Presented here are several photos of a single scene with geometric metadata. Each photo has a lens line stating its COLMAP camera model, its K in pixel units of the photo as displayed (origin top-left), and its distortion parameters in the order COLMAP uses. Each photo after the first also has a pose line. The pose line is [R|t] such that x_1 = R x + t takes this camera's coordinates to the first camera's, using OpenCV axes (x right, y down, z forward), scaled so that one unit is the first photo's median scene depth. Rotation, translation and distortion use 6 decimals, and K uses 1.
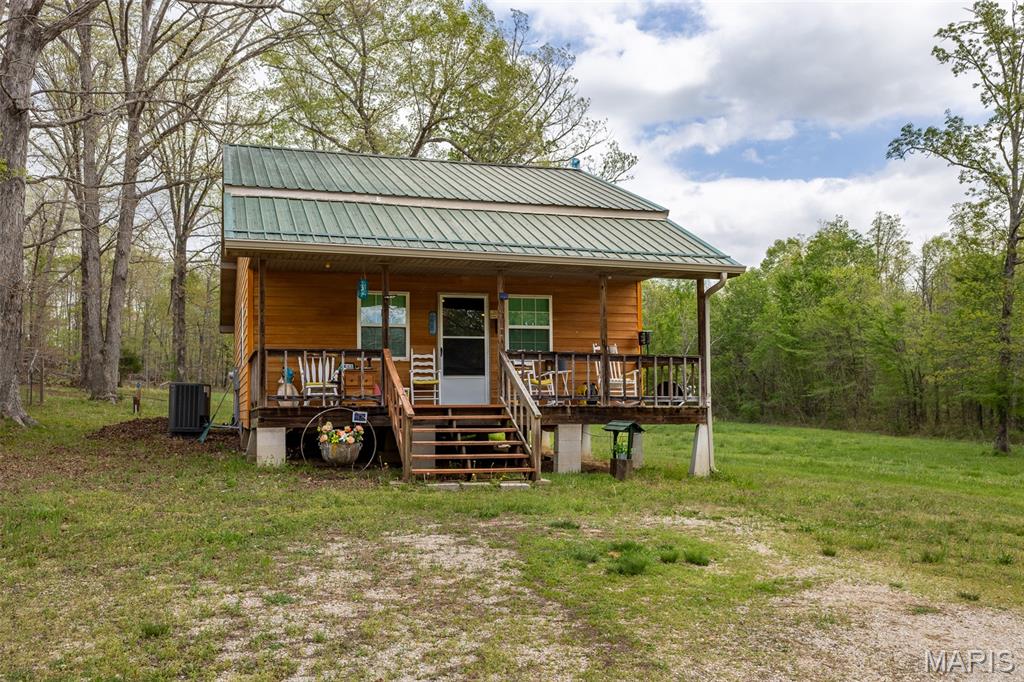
lens RADIAL K [[826.2, 0, 511.7], [0, 826.2, 341.2], [0, 0, 1]] dist [0.010226, 0.003442]
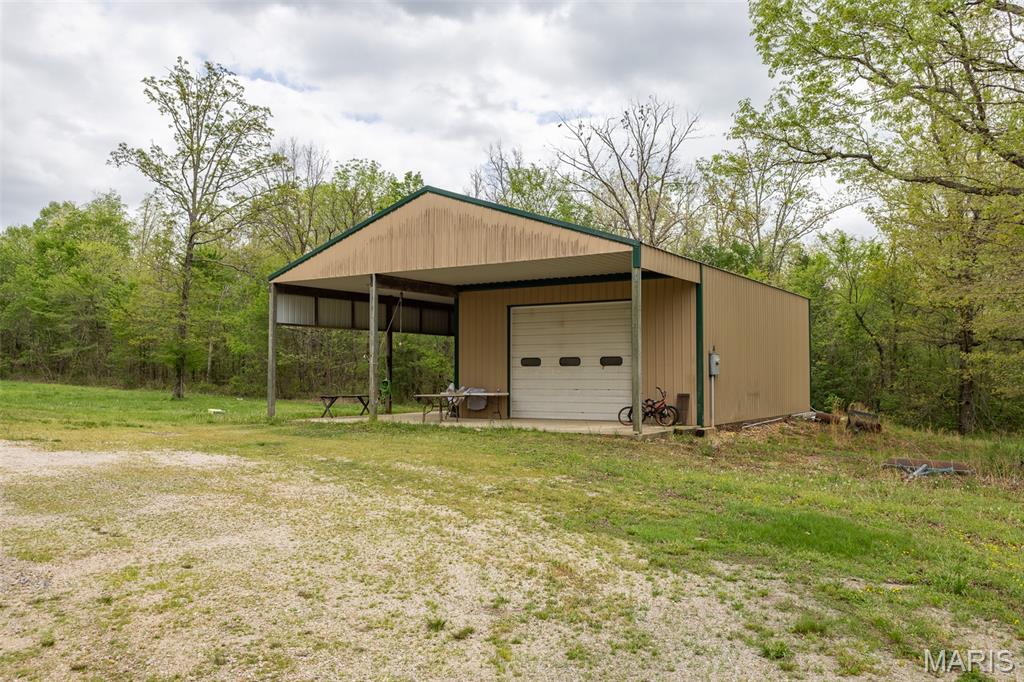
lens RADIAL K [[826.2, 0, 514.1], [0, 826.2, 337.6], [0, 0, 1]] dist [0.010226, 0.003442]
pose [[0.703791, 0.038329, 0.709373, 0.006925], [-0.067938, 0.997598, 0.013500, -0.013861], [-0.707151, -0.057695, 0.704704, -0.221780]]
